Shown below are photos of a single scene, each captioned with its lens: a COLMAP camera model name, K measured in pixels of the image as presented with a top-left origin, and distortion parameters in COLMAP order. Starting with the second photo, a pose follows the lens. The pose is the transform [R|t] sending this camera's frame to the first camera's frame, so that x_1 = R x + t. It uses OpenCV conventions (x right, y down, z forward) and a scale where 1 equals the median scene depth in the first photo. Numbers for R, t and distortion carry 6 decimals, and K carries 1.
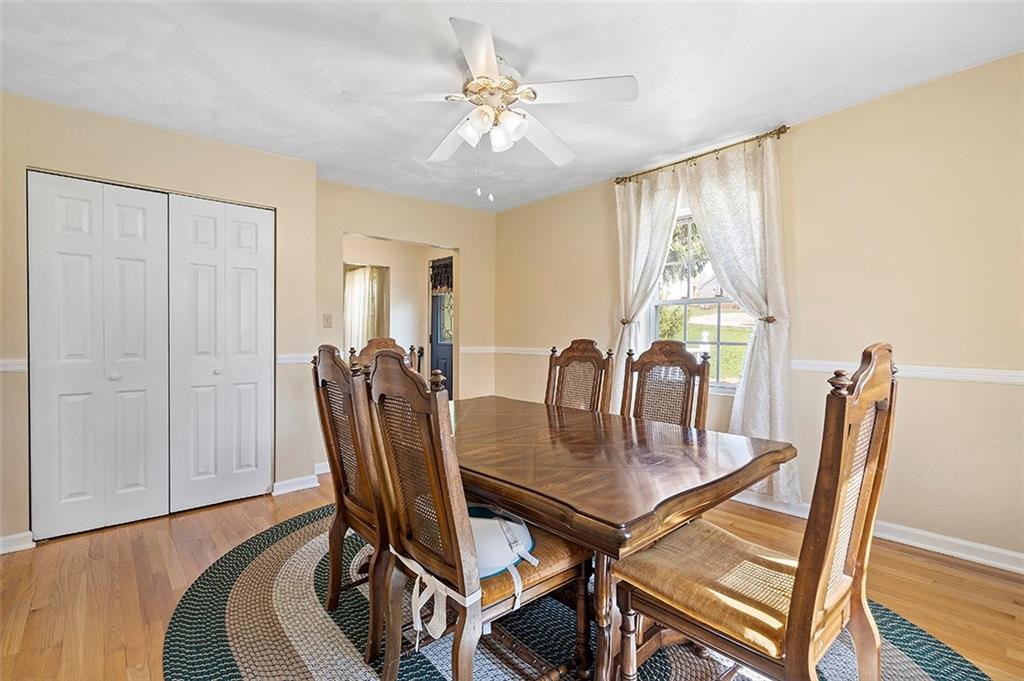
lens RADIAL K [[473.5, 0, 512.0], [0, 473.5, 340.5], [0, 0, 1]] dist [-0.001389, 0.000312]
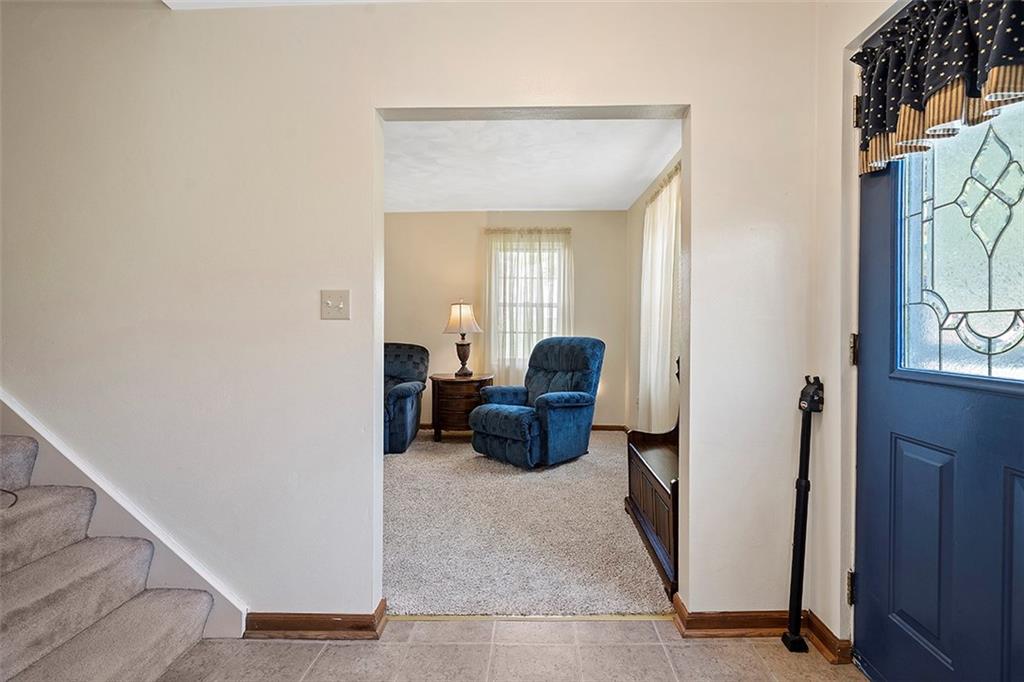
lens RADIAL K [[473.5, 0, 512.0], [0, 473.5, 341.0], [0, 0, 1]] dist [-0.001389, 0.000312]
pose [[0.726707, 0.001881, -0.686945, -0.132566], [0.003589, 0.999972, 0.006534, -0.009408], [0.686938, -0.007214, 0.726680, 0.693168]]
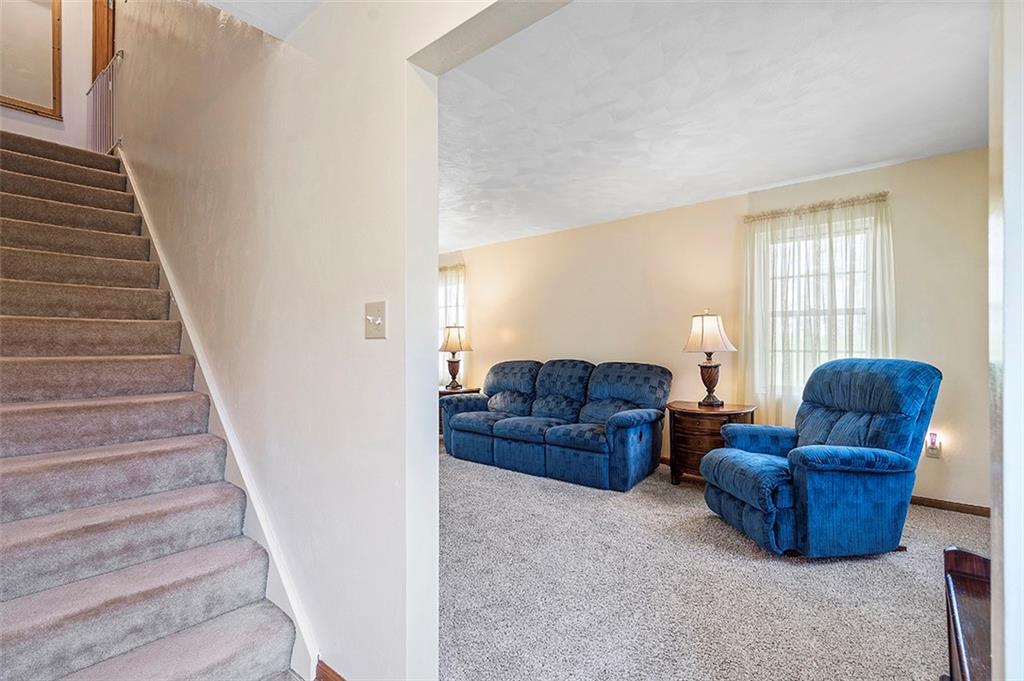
lens RADIAL K [[461.8, 0, 513.2], [0, 461.8, 346.8], [0, 0, 1]] dist [-0.004645, 0.000267]
pose [[0.158273, -0.016318, -0.987261, -0.174767], [-0.003451, 0.999848, -0.017079, -0.013565], [0.987389, 0.006111, 0.158193, 0.862817]]
